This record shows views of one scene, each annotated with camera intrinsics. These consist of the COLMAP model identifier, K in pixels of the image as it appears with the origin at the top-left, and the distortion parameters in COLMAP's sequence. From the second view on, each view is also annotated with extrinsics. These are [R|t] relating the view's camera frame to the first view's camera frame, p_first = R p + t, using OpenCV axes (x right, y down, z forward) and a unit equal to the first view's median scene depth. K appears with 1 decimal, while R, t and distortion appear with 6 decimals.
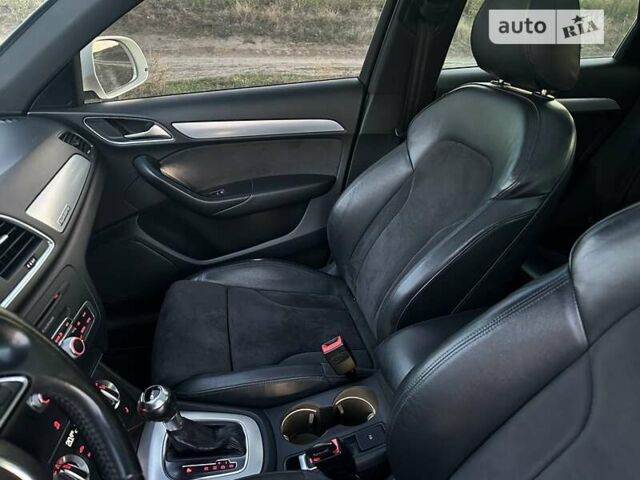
lens RADIAL K [[453.4, 0, 318.8], [0, 453.4, 243.8], [0, 0, 1]] dist [0.035664, -0.040693]
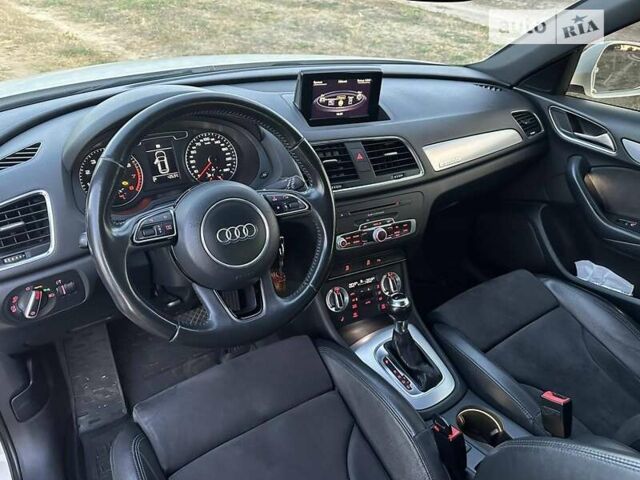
lens RADIAL K [[453.4, 0, 318.8], [0, 453.4, 243.8], [0, 0, 1]] dist [0.035664, -0.040693]
pose [[0.365494, 0.522726, -0.770176, 0.314388], [-0.493306, 0.810446, 0.315955, -0.069425], [0.789343, 0.264453, 0.554077, 0.006348]]
